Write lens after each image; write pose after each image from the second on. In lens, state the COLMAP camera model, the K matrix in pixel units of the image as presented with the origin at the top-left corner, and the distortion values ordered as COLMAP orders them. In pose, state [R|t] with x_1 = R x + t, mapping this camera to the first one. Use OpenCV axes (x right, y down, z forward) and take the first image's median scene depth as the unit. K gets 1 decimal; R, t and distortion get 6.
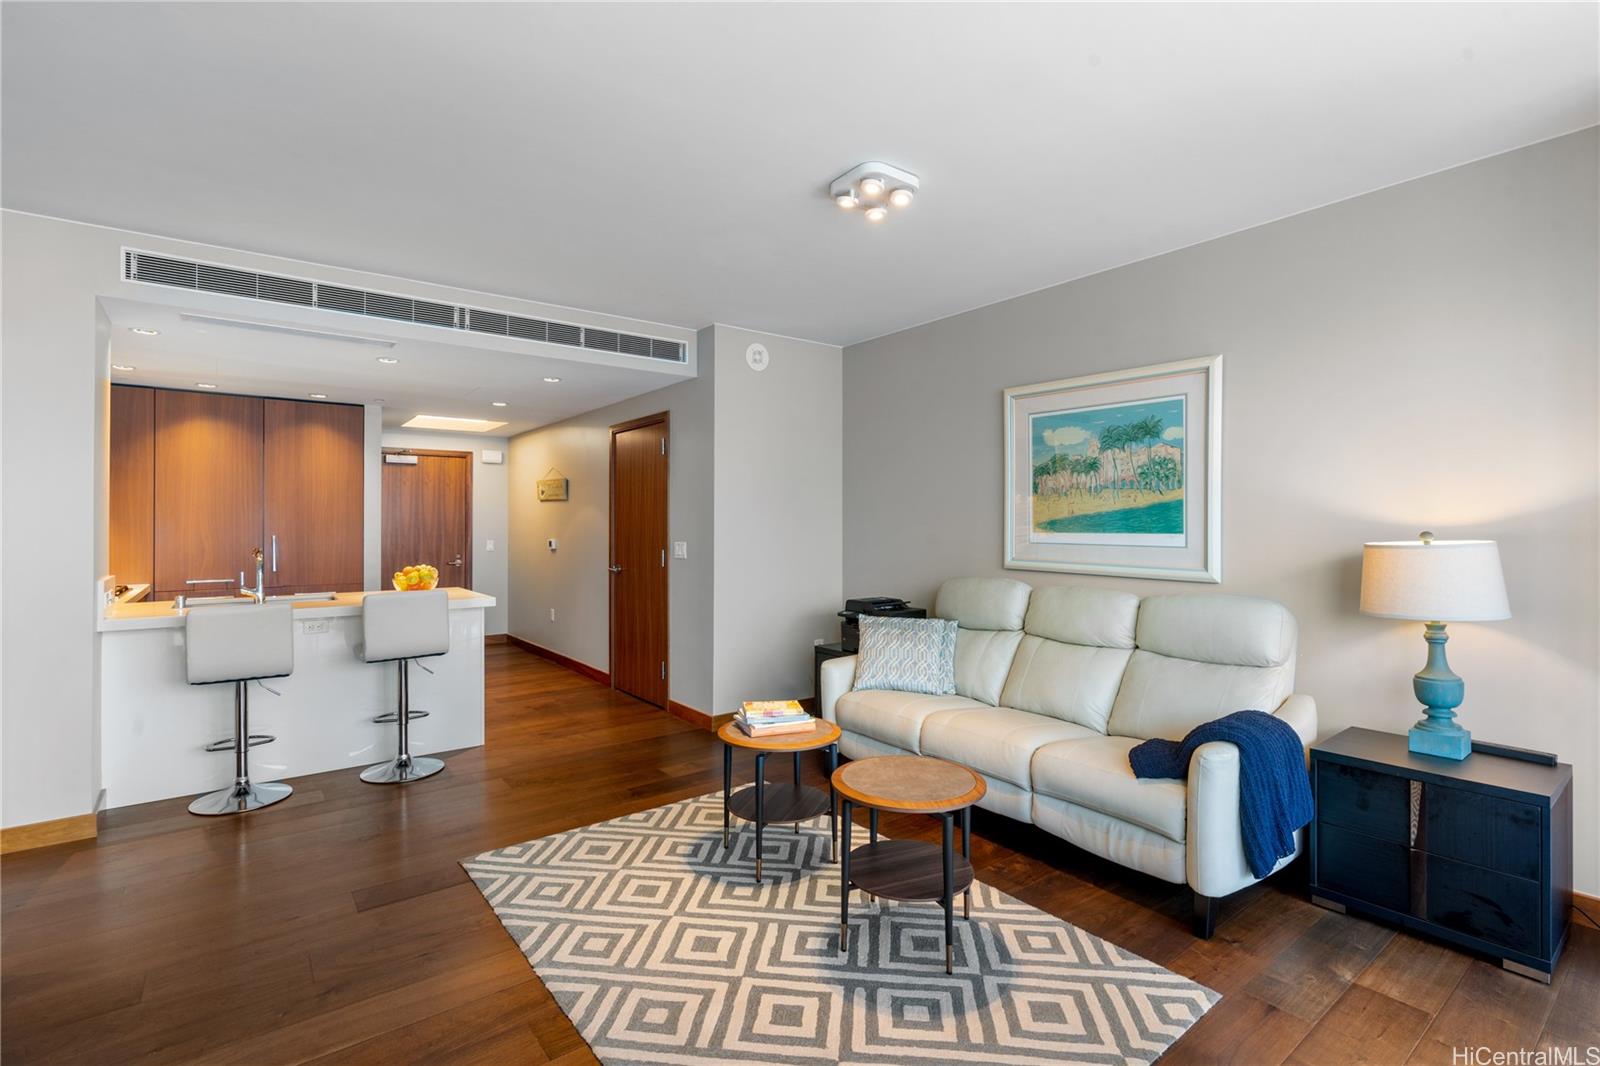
lens RADIAL K [[731.9, 0, 794.0], [0, 731.9, 520.4], [0, 0, 1]] dist [-0.000308, -0.000031]
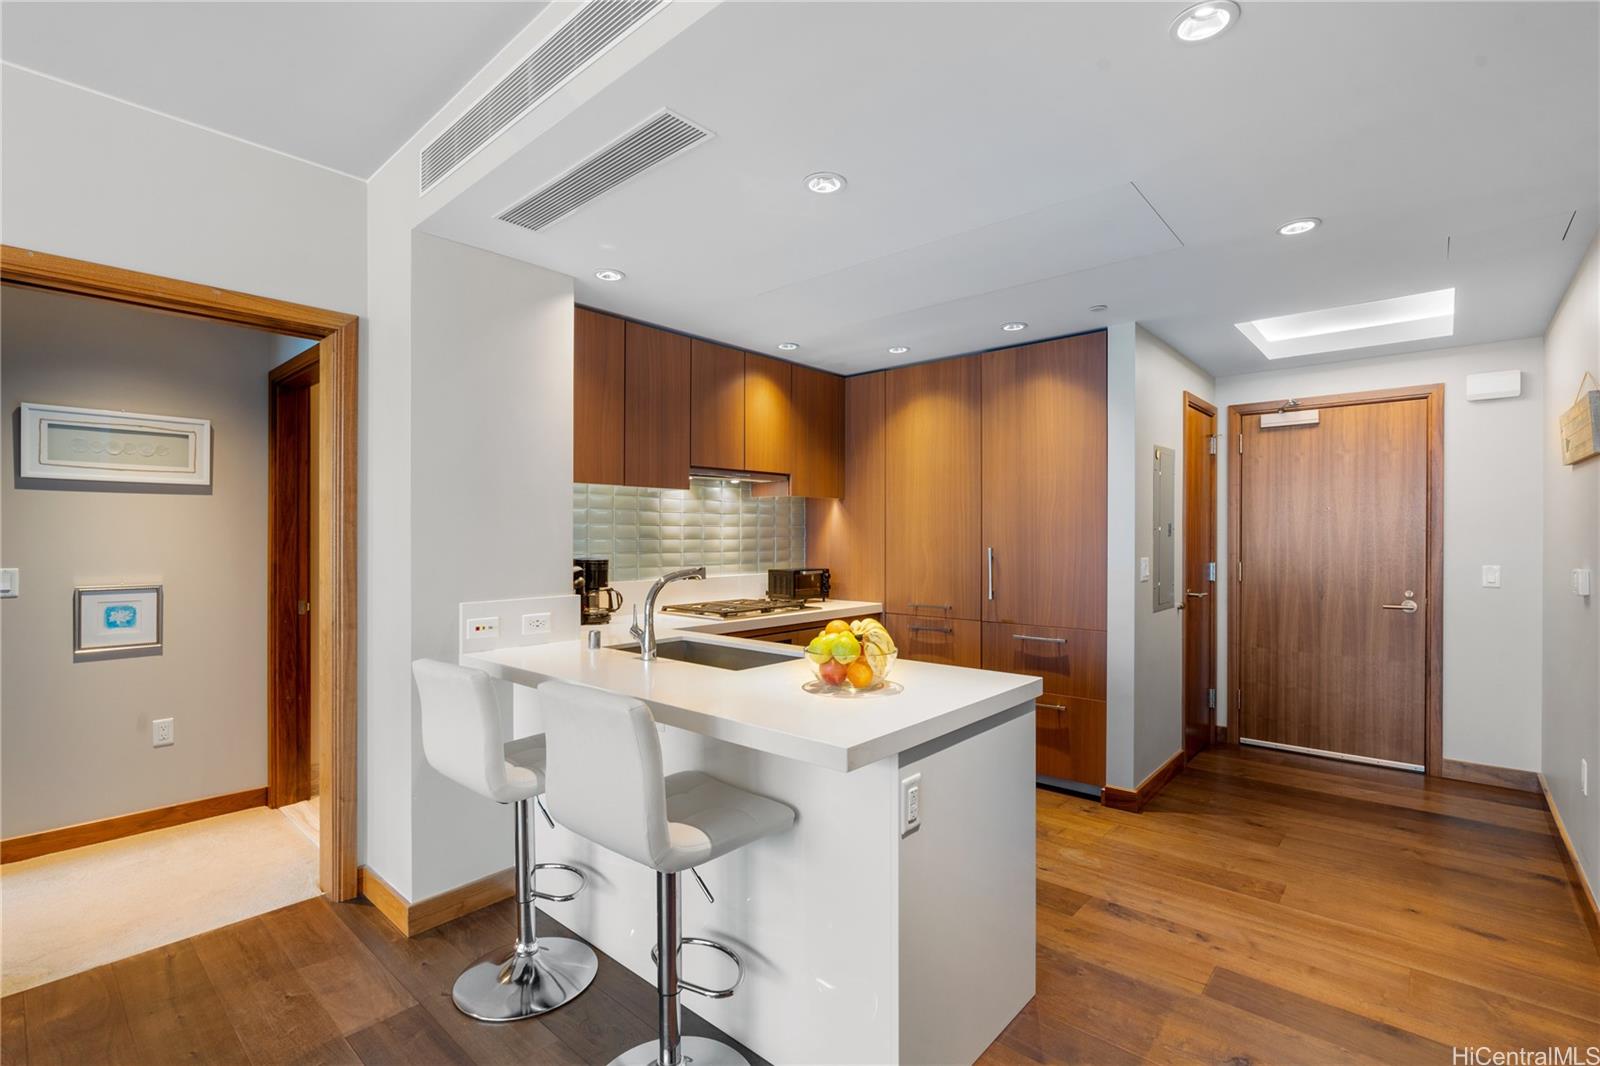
lens RADIAL K [[725.7, 0, 800.0], [0, 725.7, 533.0], [0, 0, 1]] dist [-0.000628, -0.000139]
pose [[0.189273, -0.013957, -0.981825, -0.038168], [0.000483, 0.999900, -0.014121, 0.012387], [0.981924, 0.002199, 0.189261, 0.433599]]
